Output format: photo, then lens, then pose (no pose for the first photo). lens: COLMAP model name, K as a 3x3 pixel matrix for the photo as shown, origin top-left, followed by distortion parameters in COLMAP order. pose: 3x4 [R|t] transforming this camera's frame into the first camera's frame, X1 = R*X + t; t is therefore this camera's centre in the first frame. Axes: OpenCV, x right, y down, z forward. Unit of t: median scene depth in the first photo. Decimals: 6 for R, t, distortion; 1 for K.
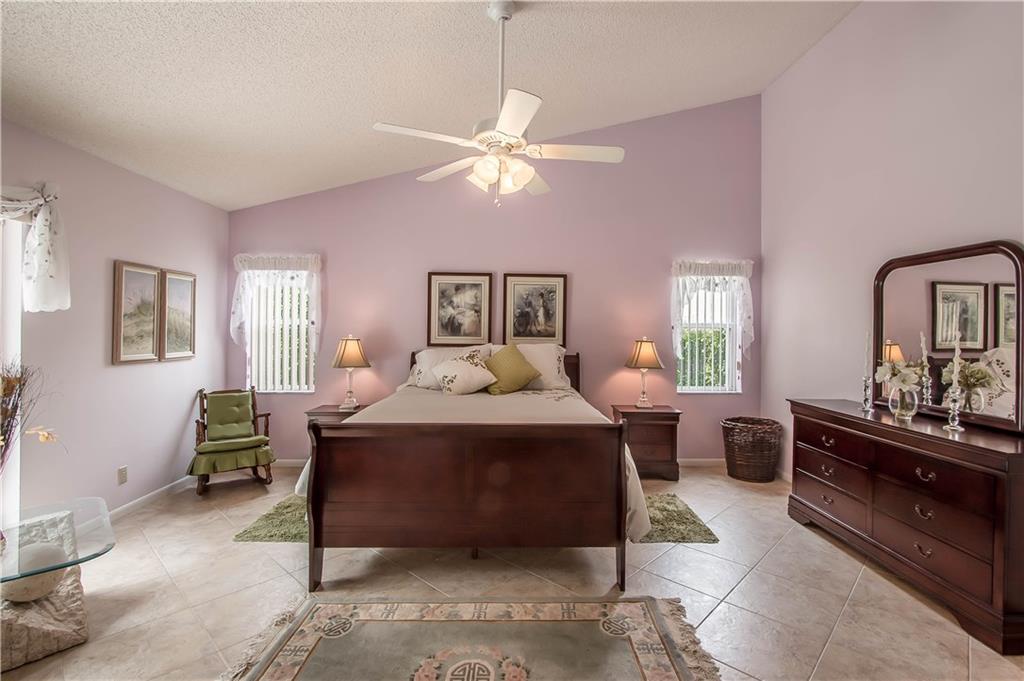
lens RADIAL K [[477.3, 0, 524.2], [0, 477.3, 337.5], [0, 0, 1]] dist [-0.013497, 0.001094]
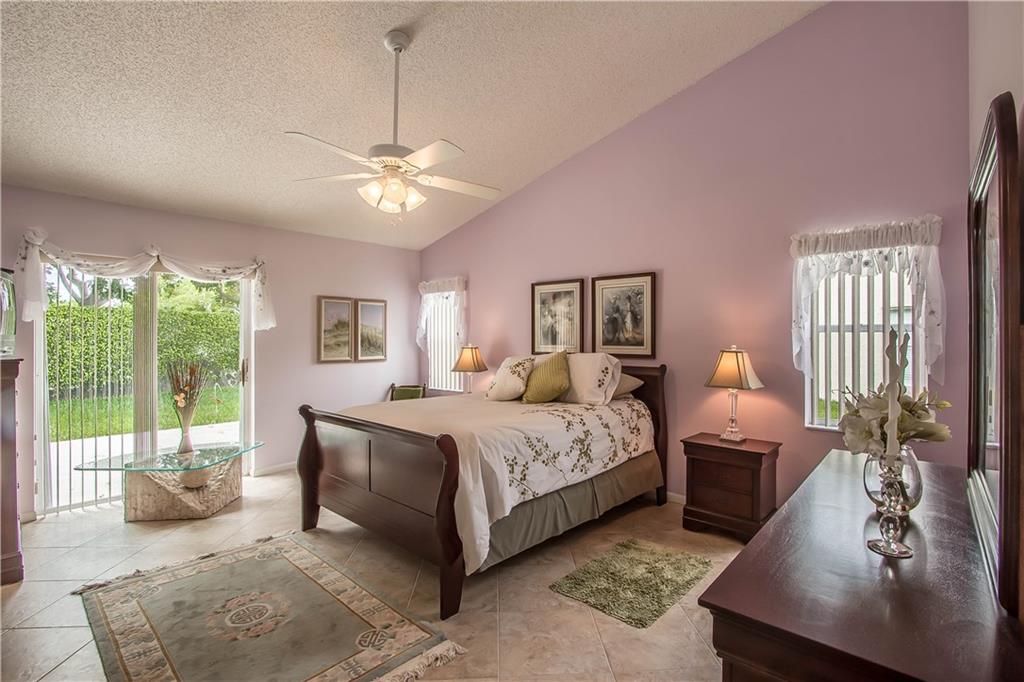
lens RADIAL K [[476.3, 0, 516.7], [0, 476.3, 345.8], [0, 0, 1]] dist [-0.013262, 0.000628]
pose [[0.729350, 0.000865, -0.684140, 0.496040], [-0.002938, 0.999994, -0.001867, 0.001328], [0.684134, 0.003372, 0.729348, 0.223560]]
